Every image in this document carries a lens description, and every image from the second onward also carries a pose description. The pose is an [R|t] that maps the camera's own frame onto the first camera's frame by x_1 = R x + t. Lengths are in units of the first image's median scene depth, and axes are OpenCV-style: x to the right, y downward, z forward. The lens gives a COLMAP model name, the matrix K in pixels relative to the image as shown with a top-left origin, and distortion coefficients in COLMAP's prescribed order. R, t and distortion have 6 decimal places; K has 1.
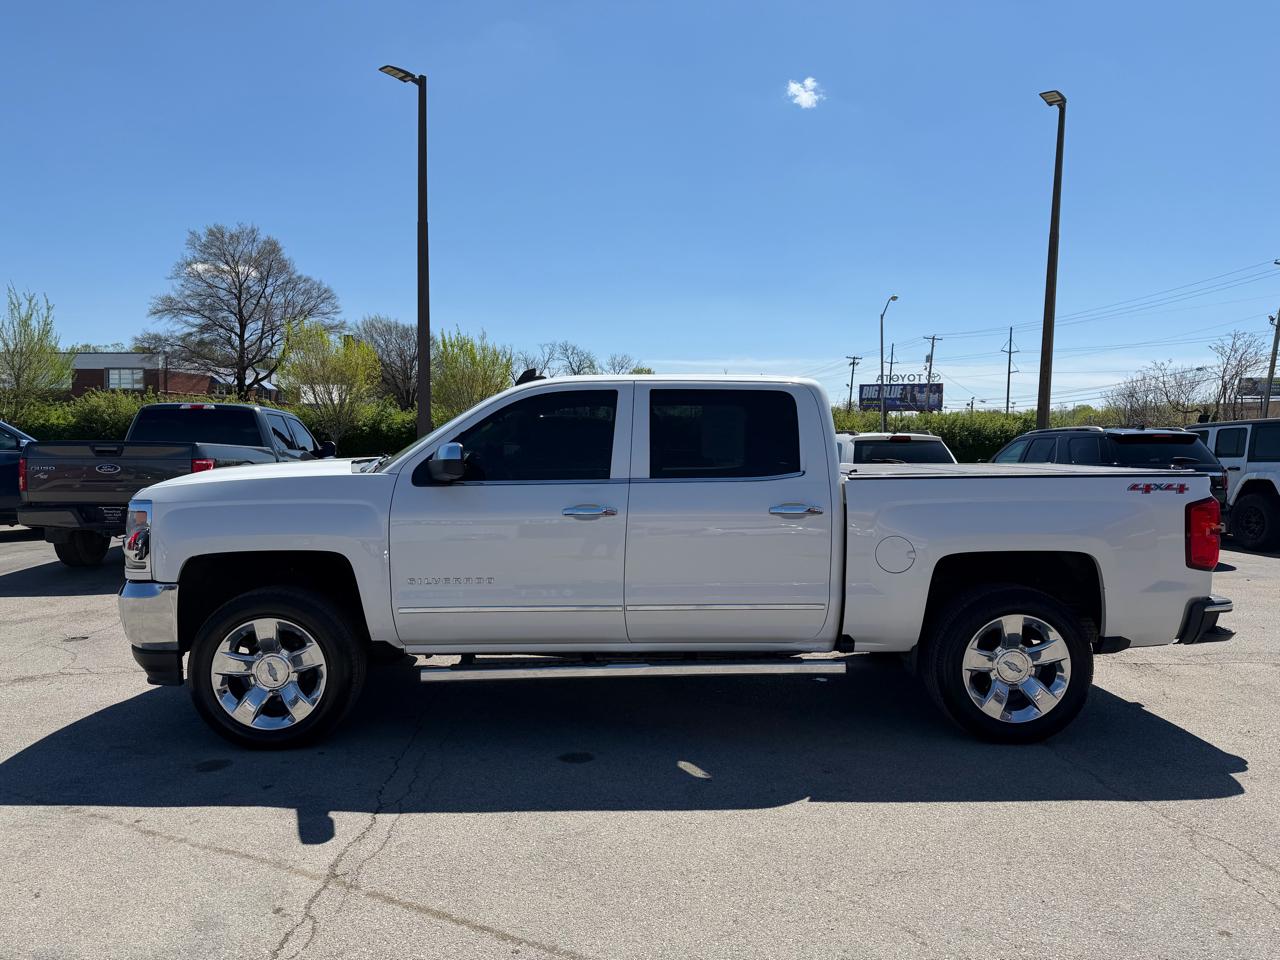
lens RADIAL K [[904.9, 0, 640.0], [0, 904.9, 480.0], [0, 0, 1]] dist [0.039664, -0.044390]
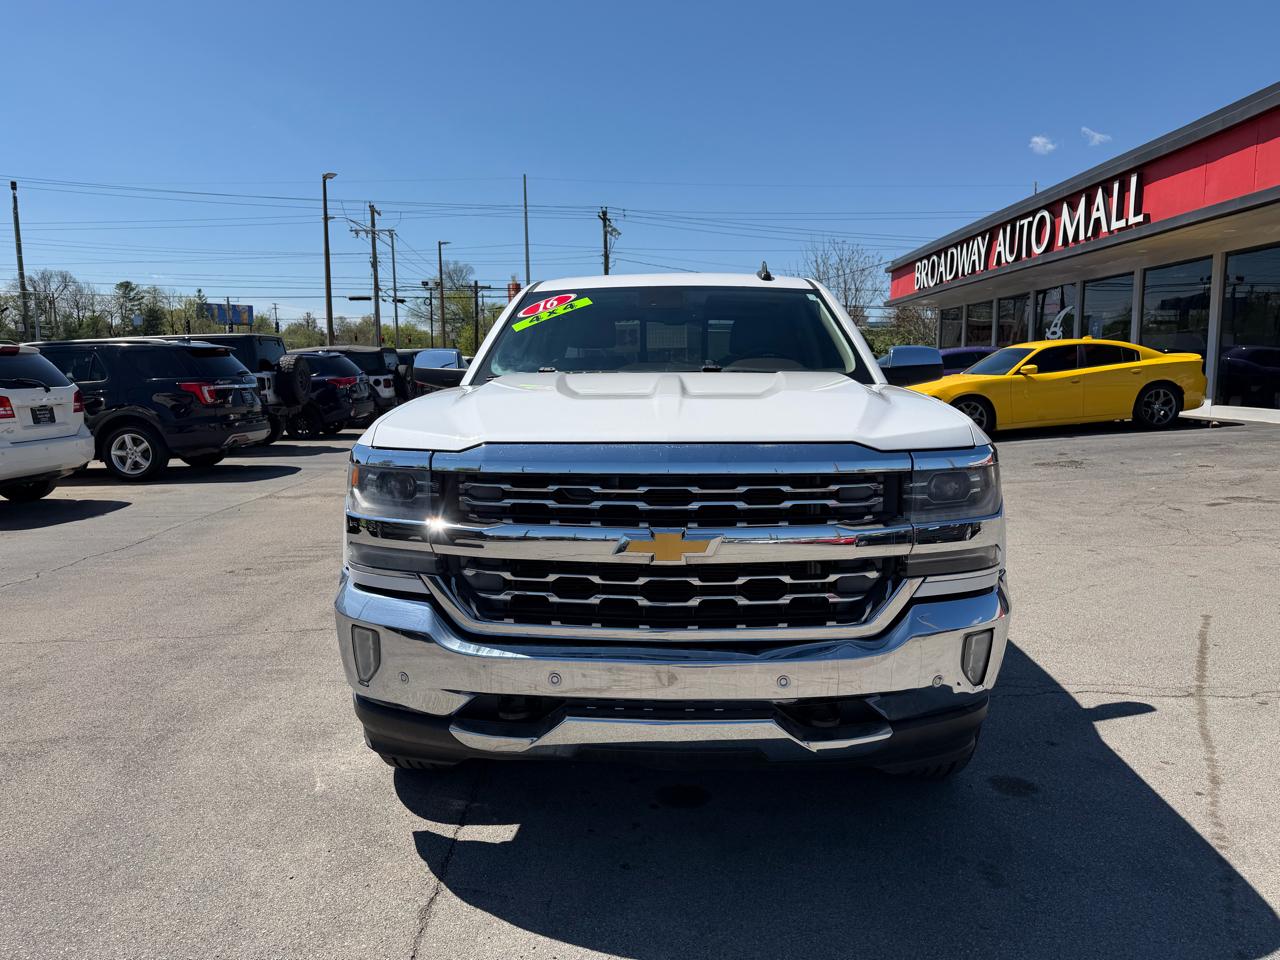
lens RADIAL K [[902.5, 0, 635.2], [0, 902.5, 478.7], [0, 0, 1]] dist [0.047361, -0.040891]
pose [[0.074748, -0.130745, 0.988594, -1.100896], [0.063466, 0.989982, 0.126129, -0.040593], [-0.995181, 0.053314, 0.082297, 1.140697]]
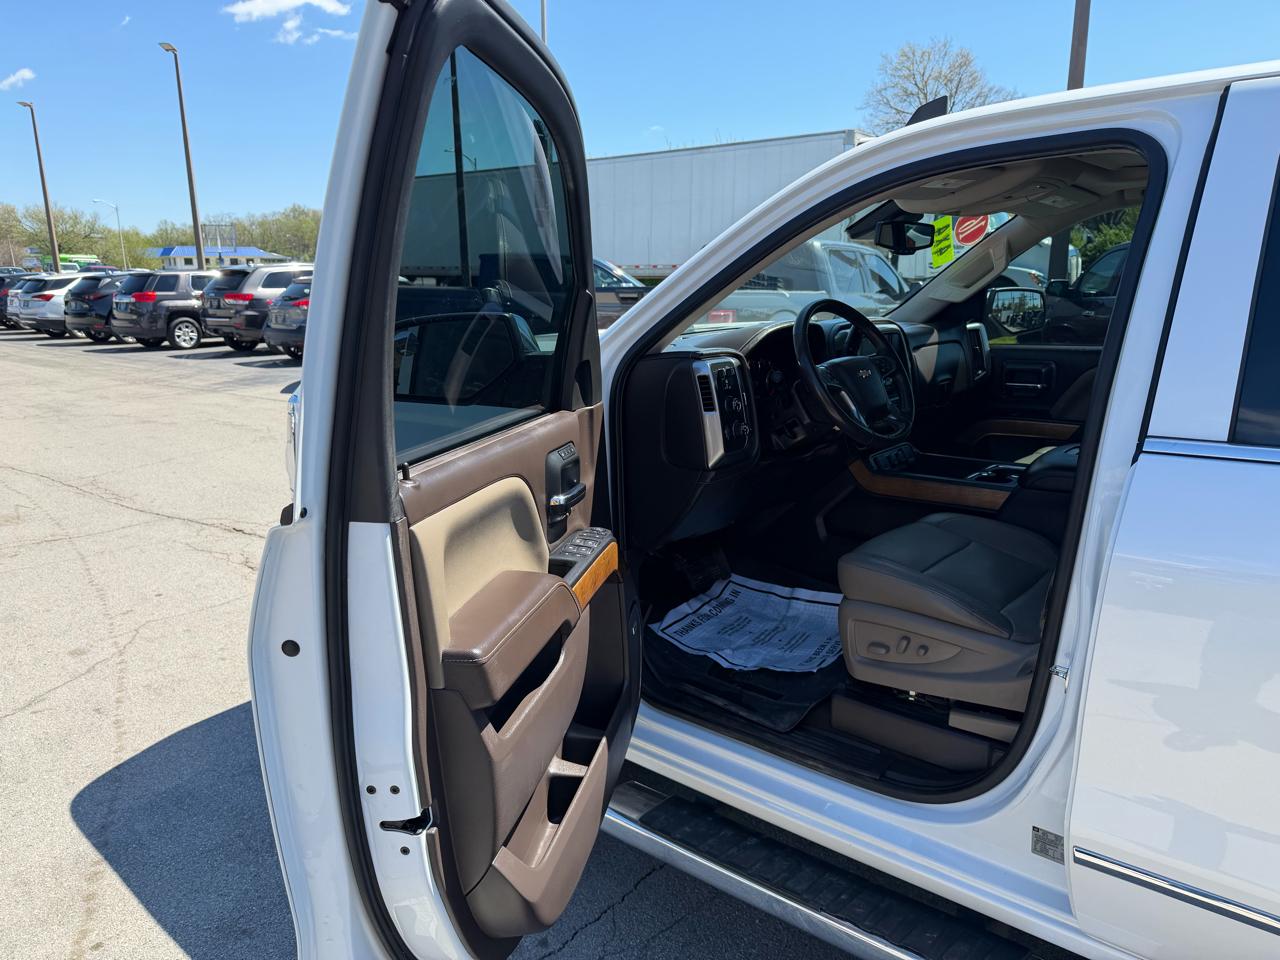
lens RADIAL K [[904.9, 0, 640.0], [0, 904.9, 480.0], [0, 0, 1]] dist [0.039664, -0.044390]
pose [[0.745465, 0.133300, -0.653079, 0.082901], [-0.014463, 0.982803, 0.184091, -0.038664], [0.666387, -0.127788, 0.734573, 0.663515]]
